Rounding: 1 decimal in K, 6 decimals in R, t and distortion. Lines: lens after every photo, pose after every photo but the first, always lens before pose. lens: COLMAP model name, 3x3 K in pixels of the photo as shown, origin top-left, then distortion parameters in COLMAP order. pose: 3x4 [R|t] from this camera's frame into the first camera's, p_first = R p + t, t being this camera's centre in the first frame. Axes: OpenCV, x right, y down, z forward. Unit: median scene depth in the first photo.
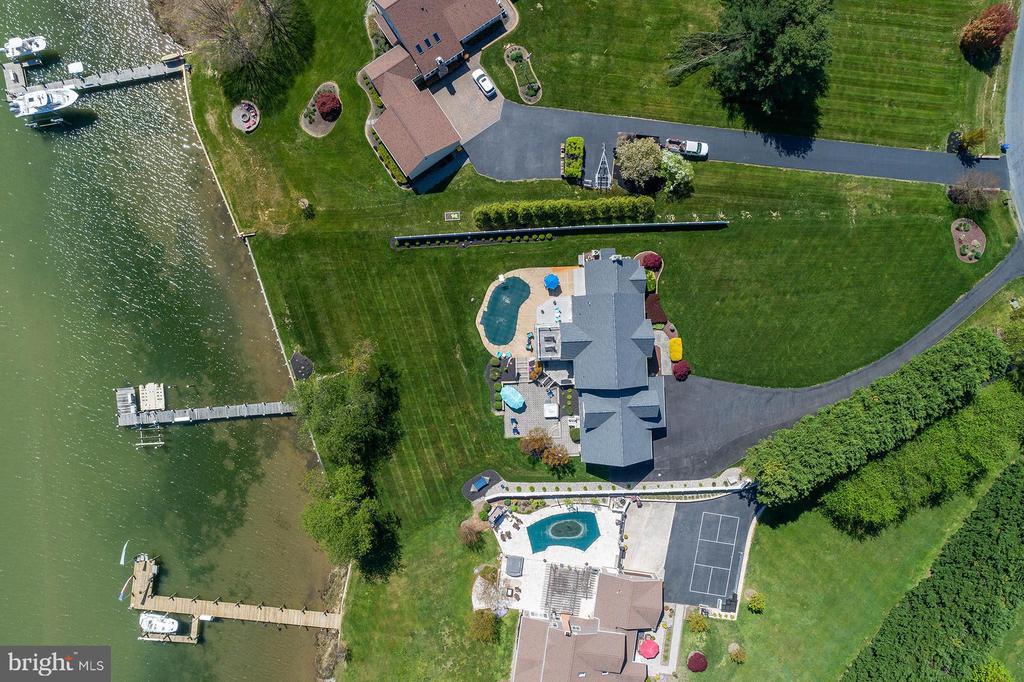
lens RADIAL K [[722.9, 0, 512.0], [0, 722.9, 341.0], [0, 0, 1]] dist [-0.001273, 0.003895]
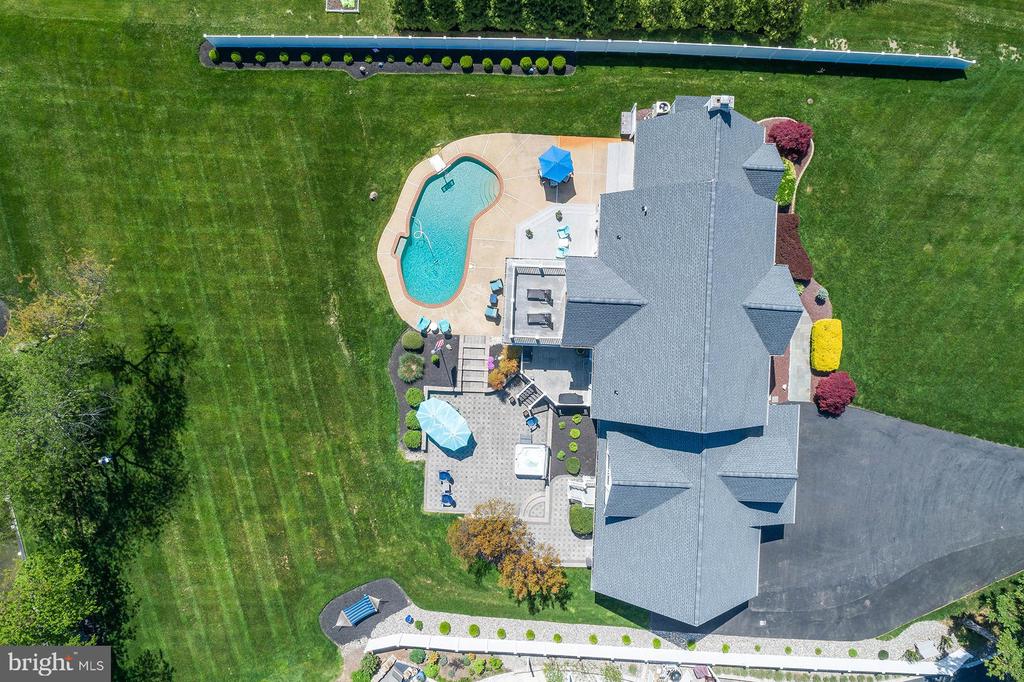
lens RADIAL K [[722.9, 0, 512.0], [0, 722.9, 341.0], [0, 0, 1]] dist [-0.001273, 0.003895]
pose [[0.996736, 0.080375, -0.007604, 0.039840], [-0.080309, 0.996733, 0.008587, 0.020610], [0.008269, -0.007948, 0.999934, 0.557403]]
